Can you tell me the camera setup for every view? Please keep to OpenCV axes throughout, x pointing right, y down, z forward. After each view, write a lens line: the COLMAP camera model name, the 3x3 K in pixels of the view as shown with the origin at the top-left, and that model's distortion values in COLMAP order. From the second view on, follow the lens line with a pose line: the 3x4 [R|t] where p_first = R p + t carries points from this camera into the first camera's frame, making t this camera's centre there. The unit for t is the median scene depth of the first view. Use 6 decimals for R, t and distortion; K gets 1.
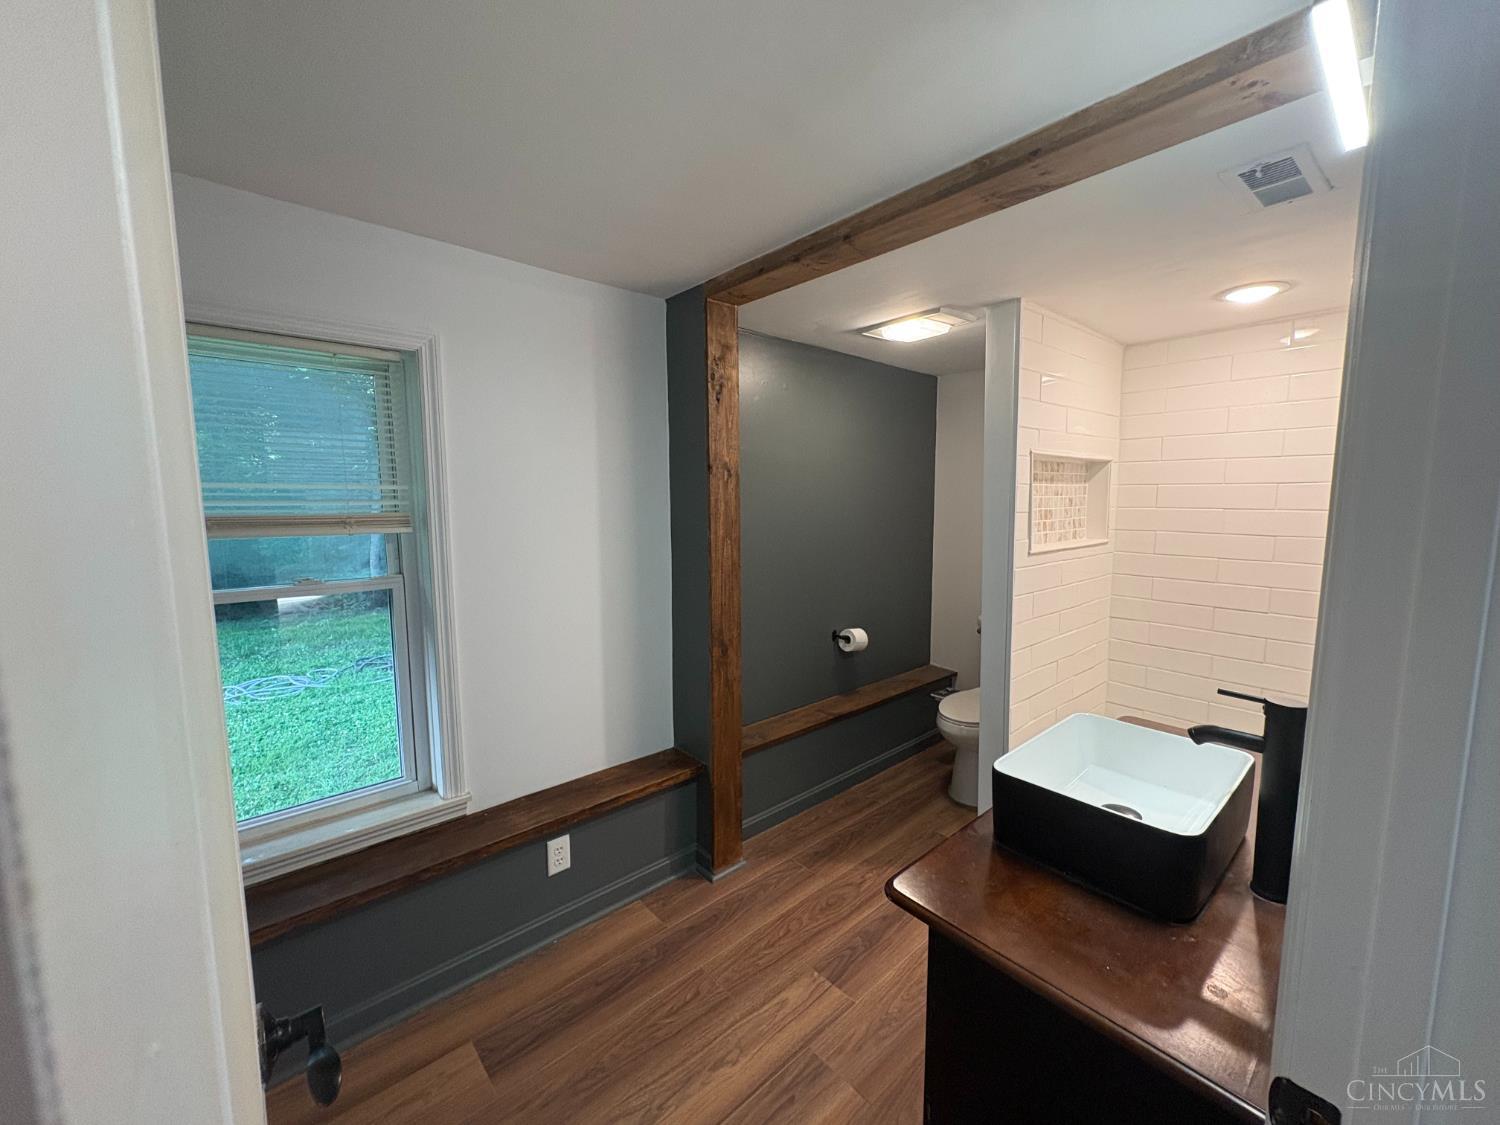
lens RADIAL K [[594.1, 0, 745.7], [0, 594.1, 561.6], [0, 0, 1]] dist [0.000905, 0.000100]
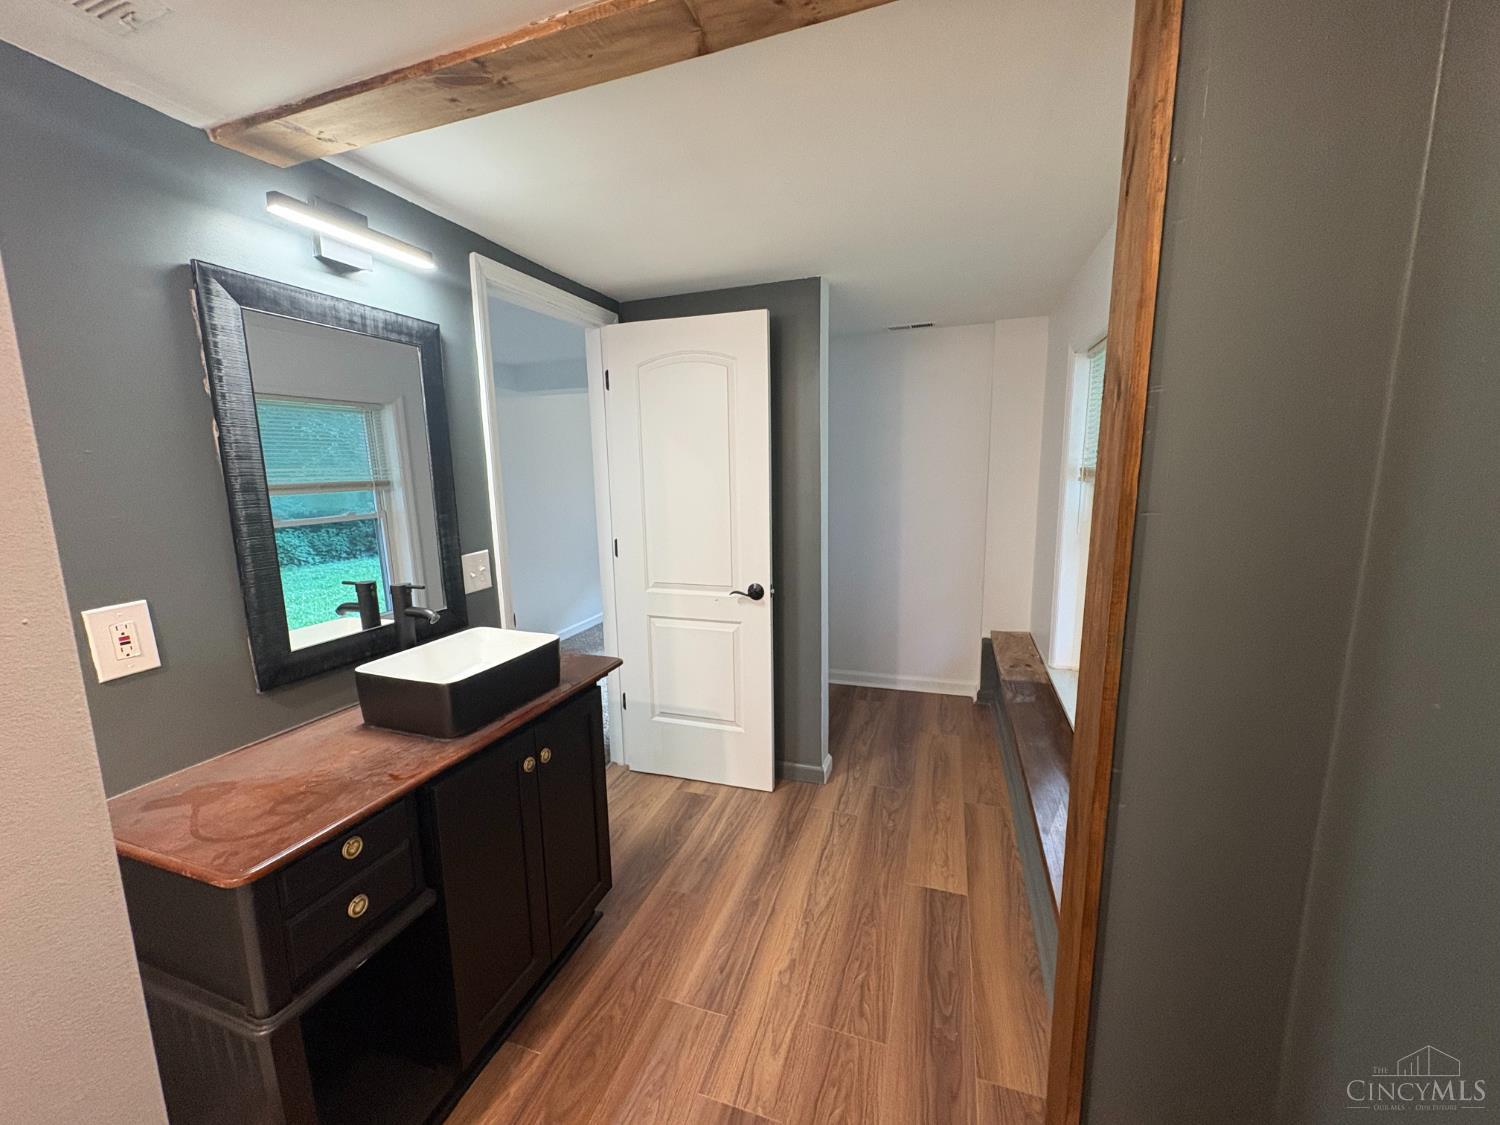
lens RADIAL K [[594.1, 0, 745.7], [0, 594.1, 561.6], [0, 0, 1]] dist [0.000905, 0.000100]
pose [[-0.863840, 0.097671, -0.494207, 0.481221], [-0.038529, 0.965342, 0.258128, -0.172006], [0.502291, 0.242023, -0.830138, 1.603459]]
